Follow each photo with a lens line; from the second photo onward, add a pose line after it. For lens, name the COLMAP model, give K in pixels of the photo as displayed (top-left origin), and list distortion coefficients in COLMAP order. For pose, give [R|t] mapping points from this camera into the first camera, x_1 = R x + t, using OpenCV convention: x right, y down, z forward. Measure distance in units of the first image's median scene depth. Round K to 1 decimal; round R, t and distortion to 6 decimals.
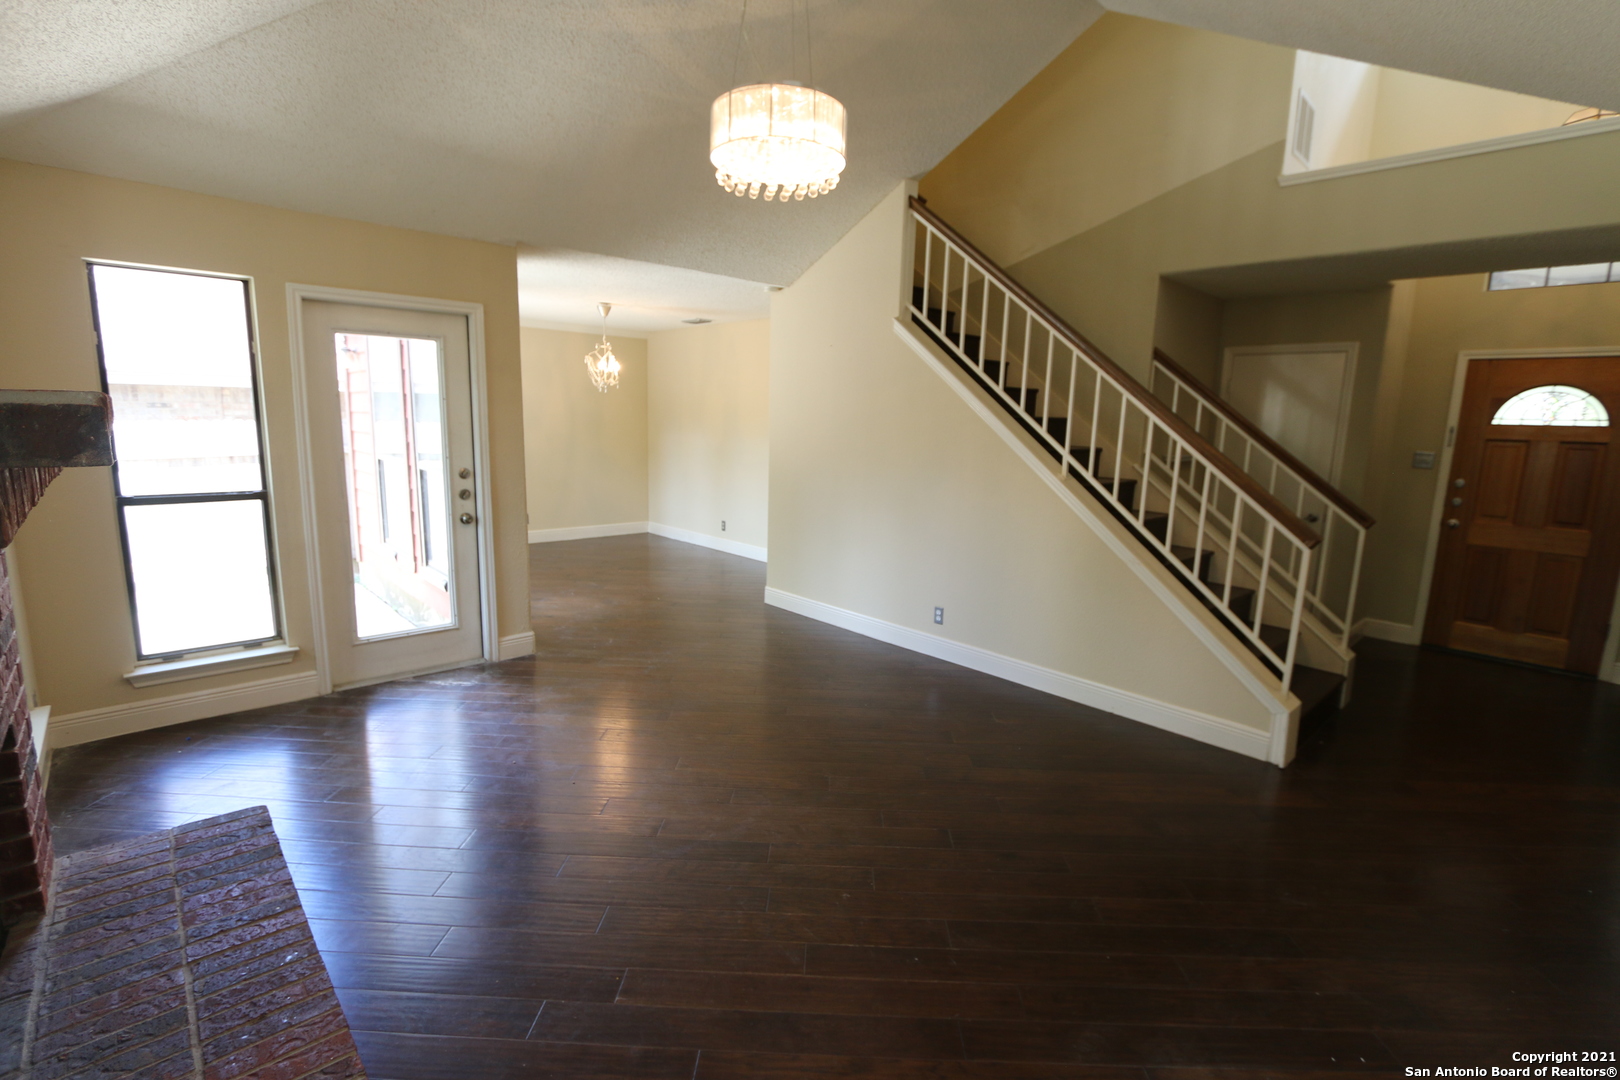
lens RADIAL K [[739.1, 0, 807.9], [0, 739.1, 536.6], [0, 0, 1]] dist [-0.020901, 0.002060]
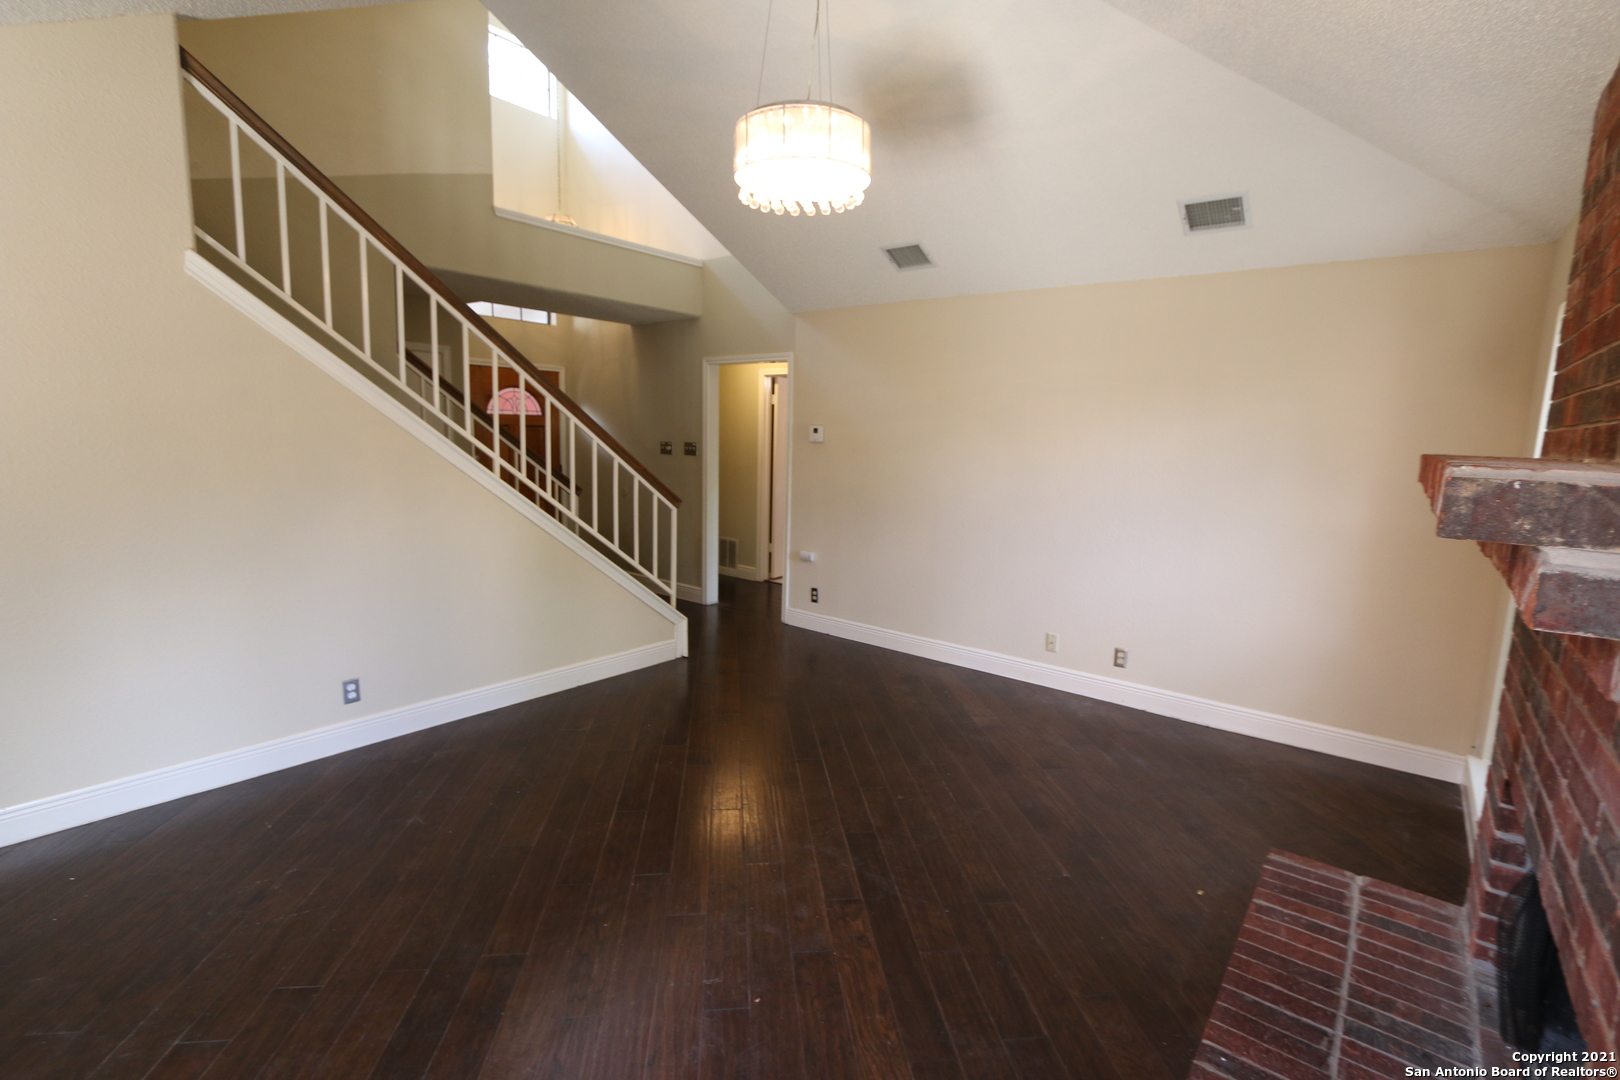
lens RADIAL K [[739.1, 0, 815.6], [0, 739.1, 542.6], [0, 0, 1]] dist [-0.020901, 0.002060]
pose [[-0.133356, -0.178609, 0.974841, -0.658283], [0.133894, 0.971362, 0.196288, -0.136275], [-0.981982, 0.156702, -0.105622, 0.709908]]
